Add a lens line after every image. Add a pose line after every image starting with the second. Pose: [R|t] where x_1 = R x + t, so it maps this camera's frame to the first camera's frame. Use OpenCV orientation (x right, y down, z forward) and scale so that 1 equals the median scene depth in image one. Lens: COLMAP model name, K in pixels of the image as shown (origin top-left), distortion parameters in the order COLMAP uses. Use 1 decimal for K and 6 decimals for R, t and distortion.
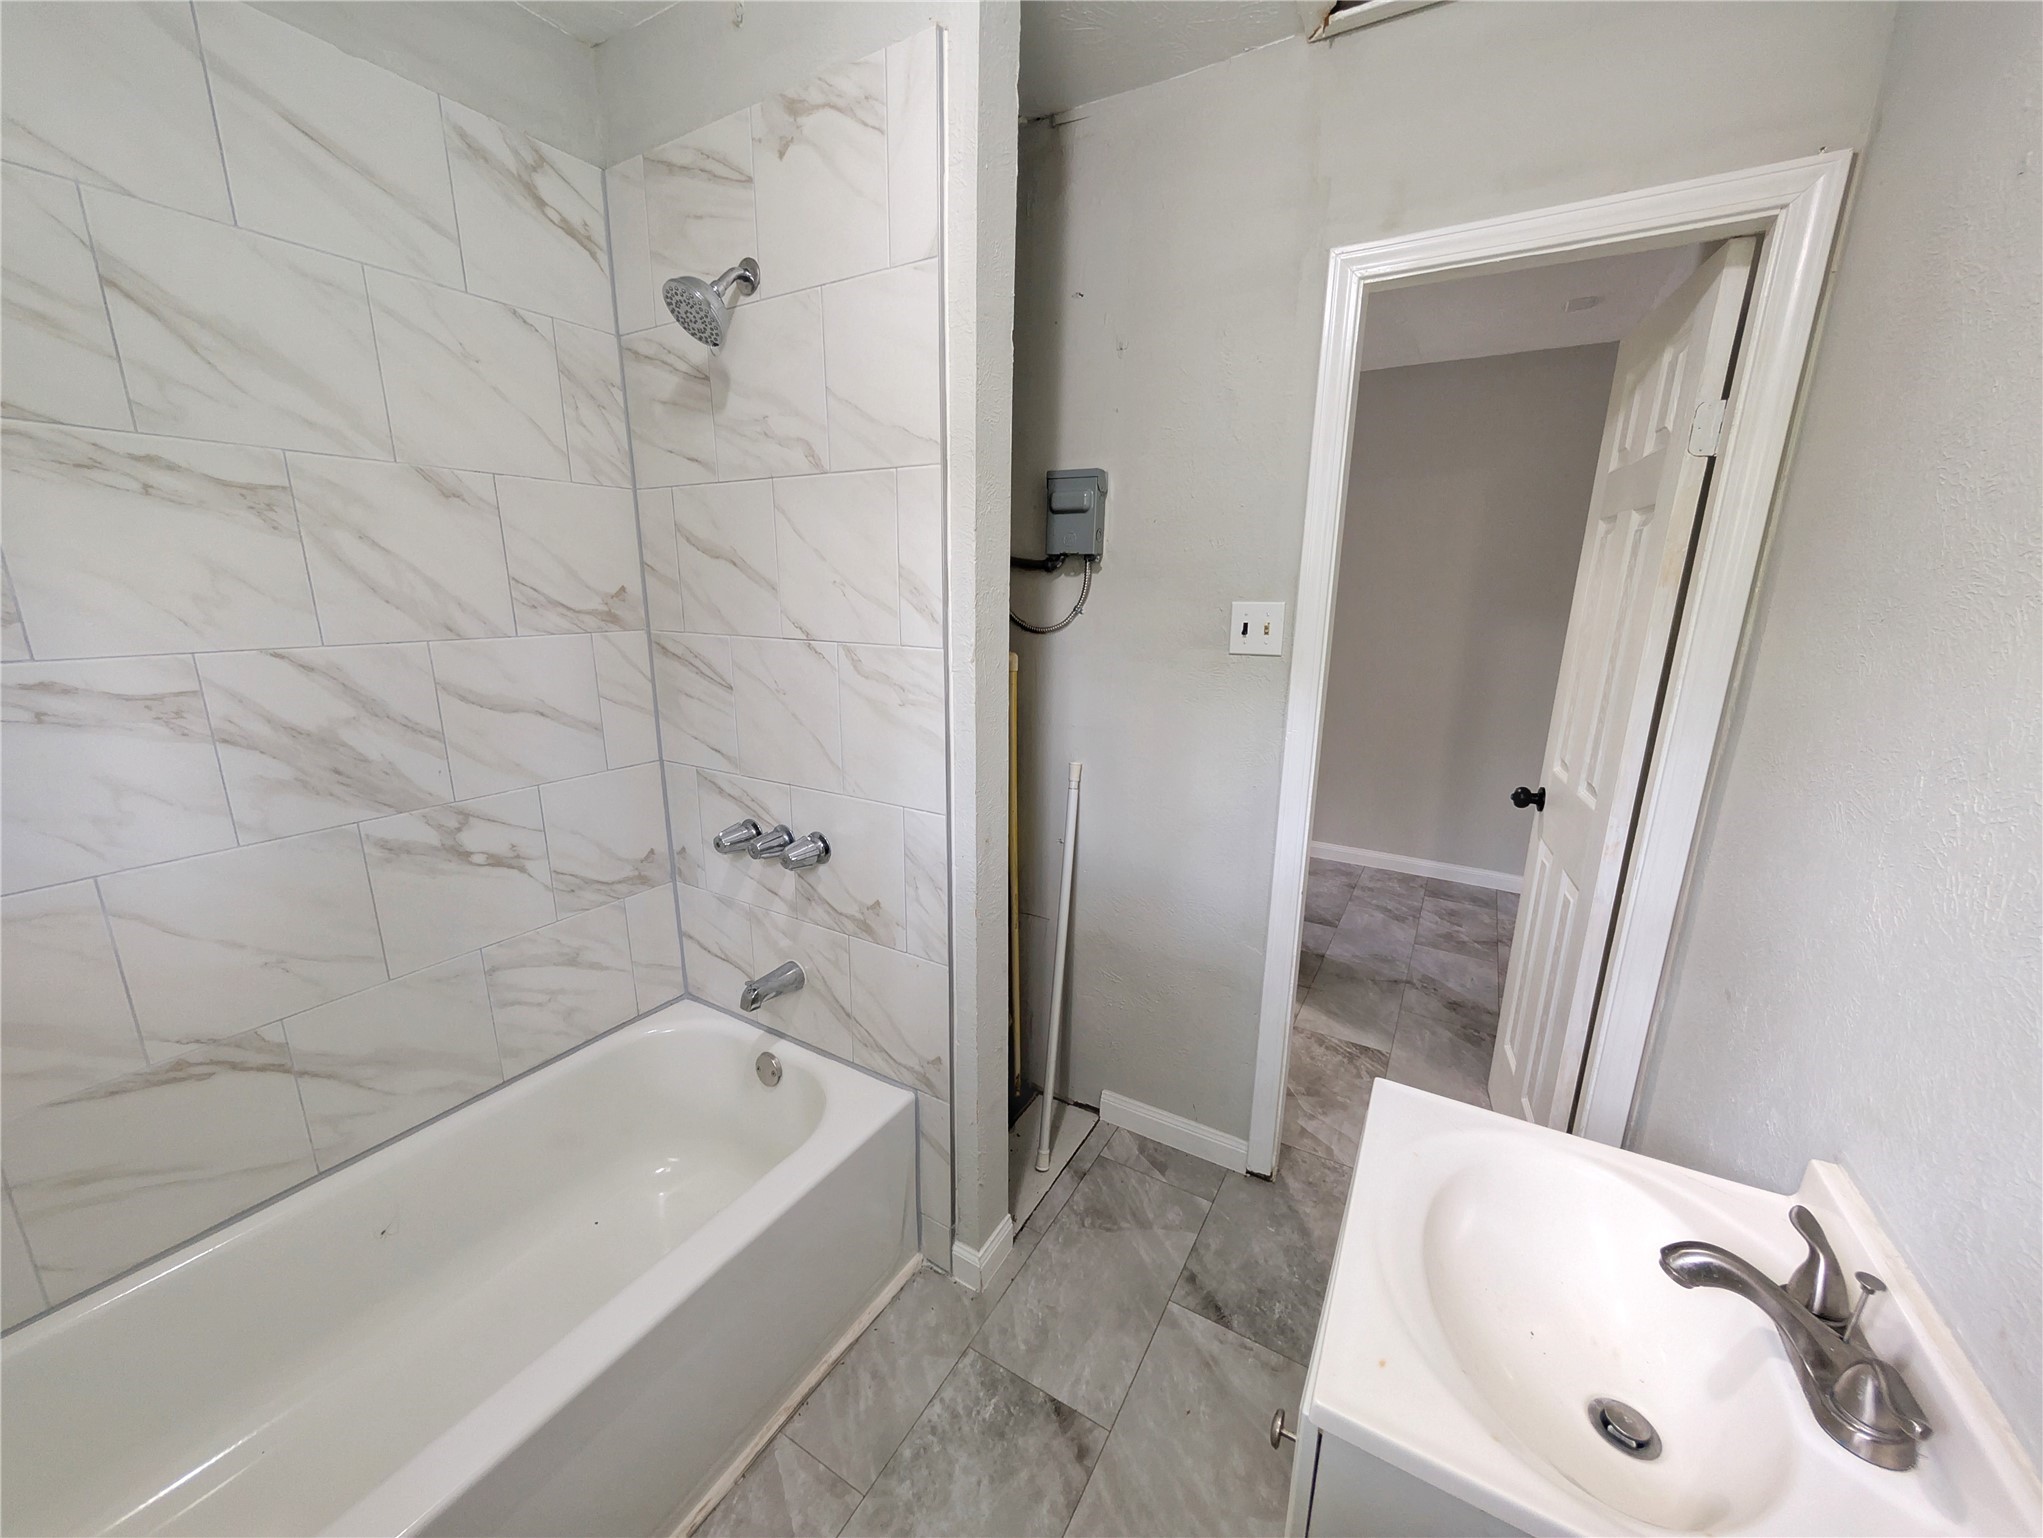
lens RADIAL K [[782.3, 0, 1021.5], [0, 782.3, 769.0], [0, 0, 1]] dist [0.003468, 0.000431]
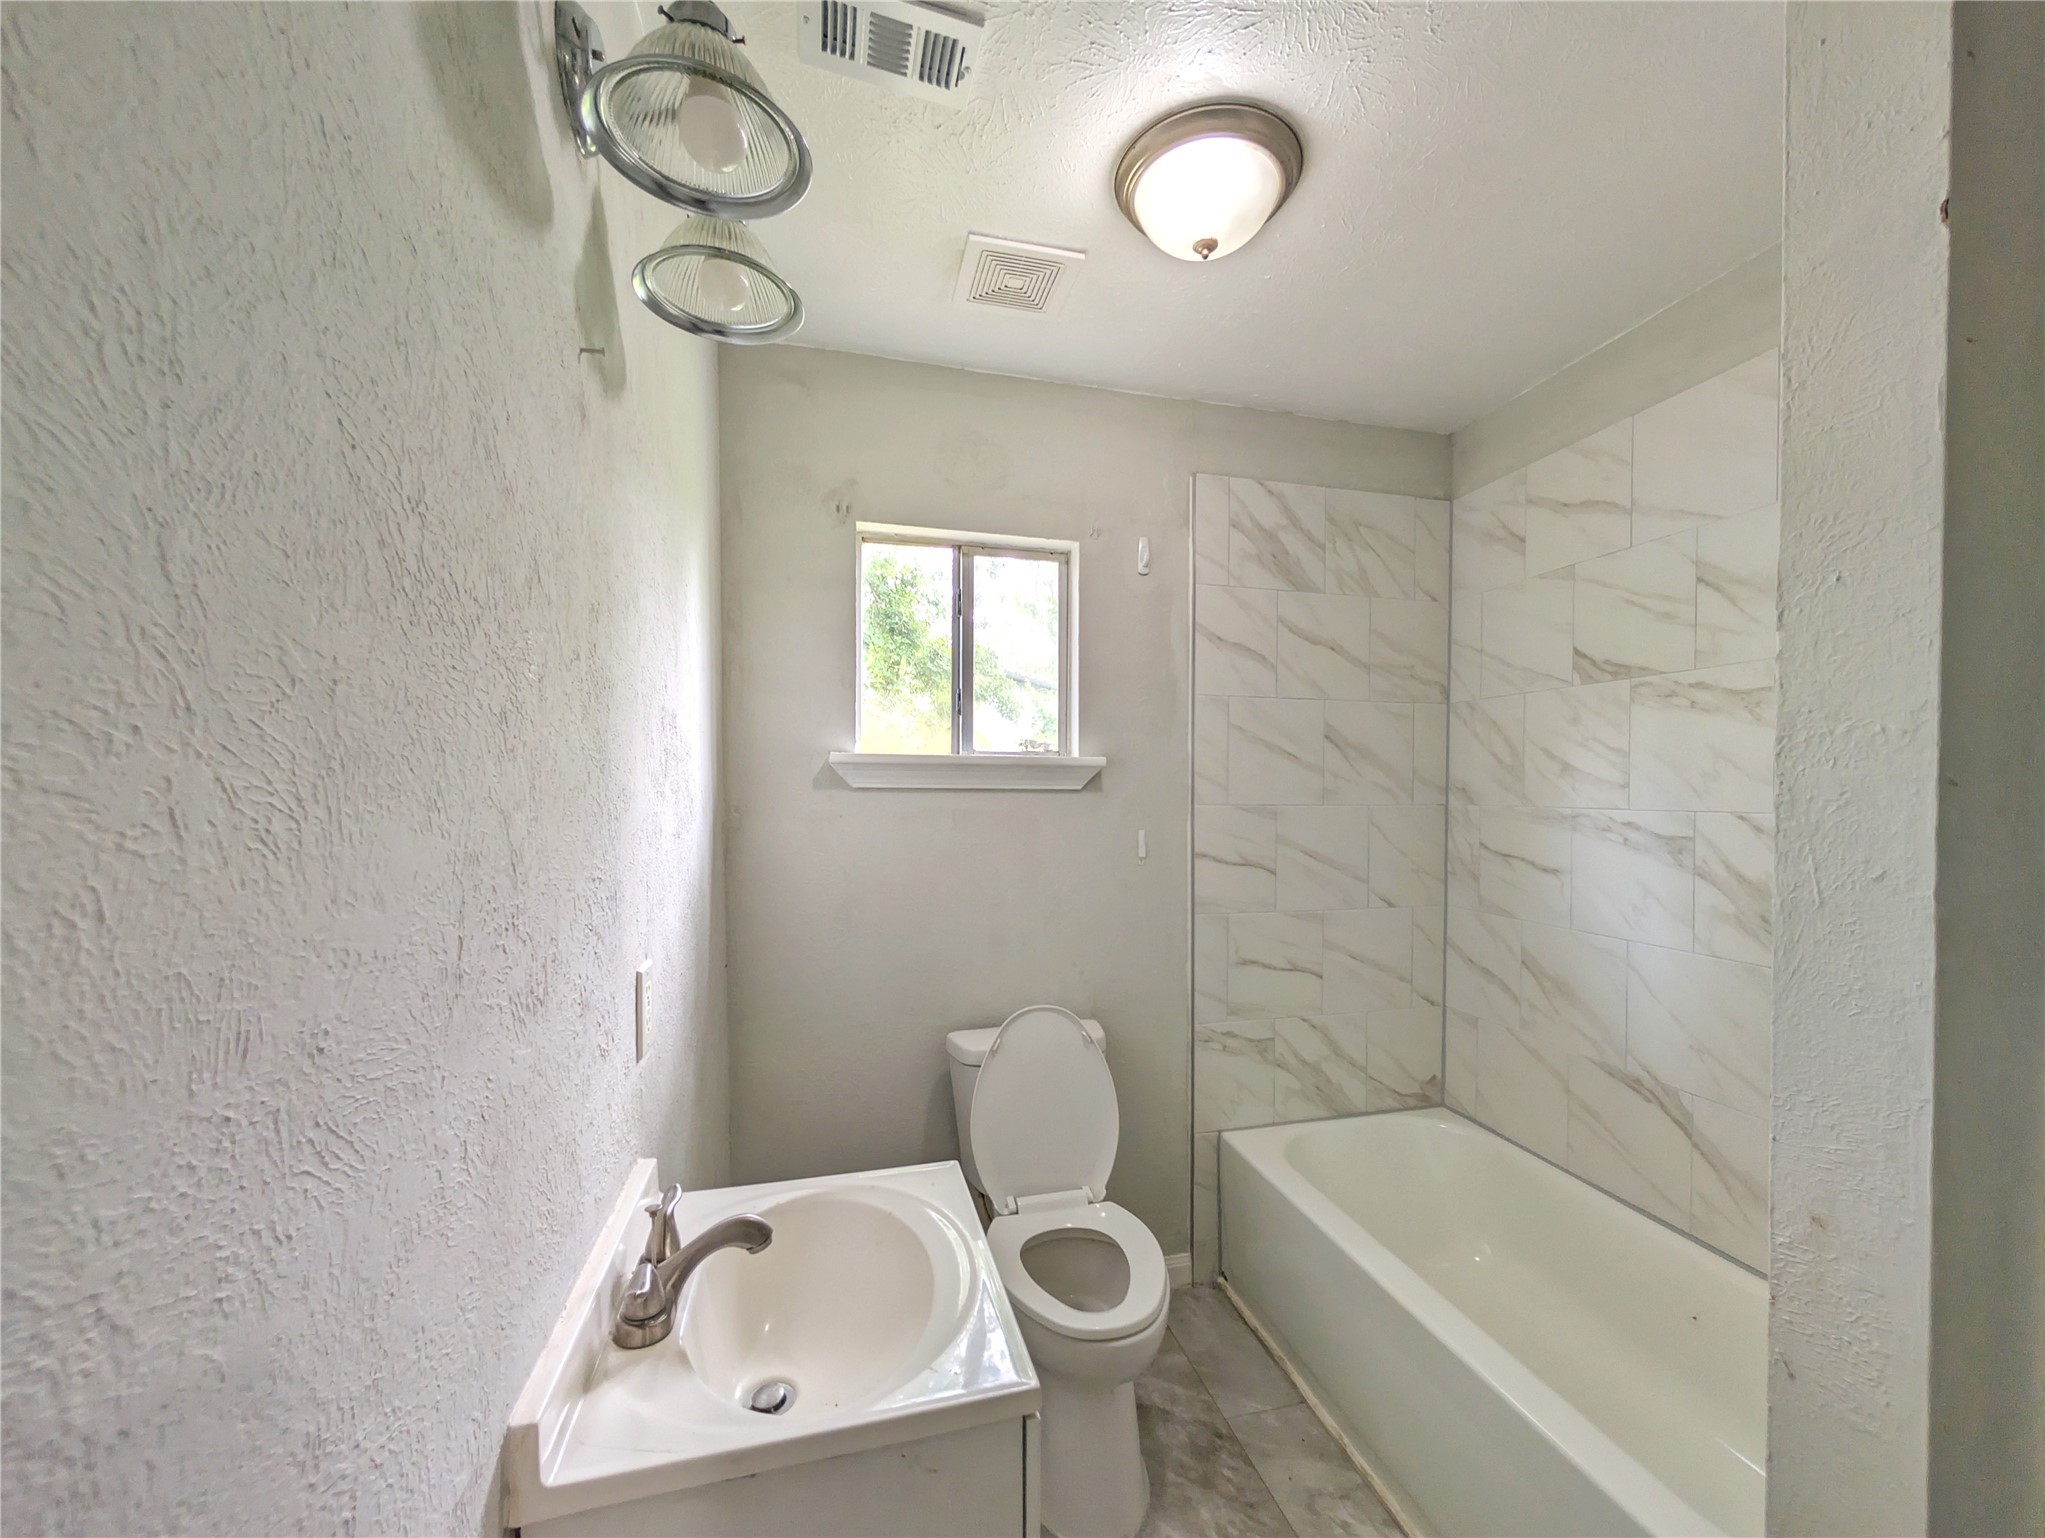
lens RADIAL K [[783.1, 0, 1022.5], [0, 783.1, 769.0], [0, 0, 1]] dist [0.003468, 0.000431]
pose [[-0.728912, -0.024365, -0.684174, 0.798515], [-0.165451, 0.976012, 0.141513, -0.214393], [0.664314, 0.216348, -0.715458, 1.147598]]
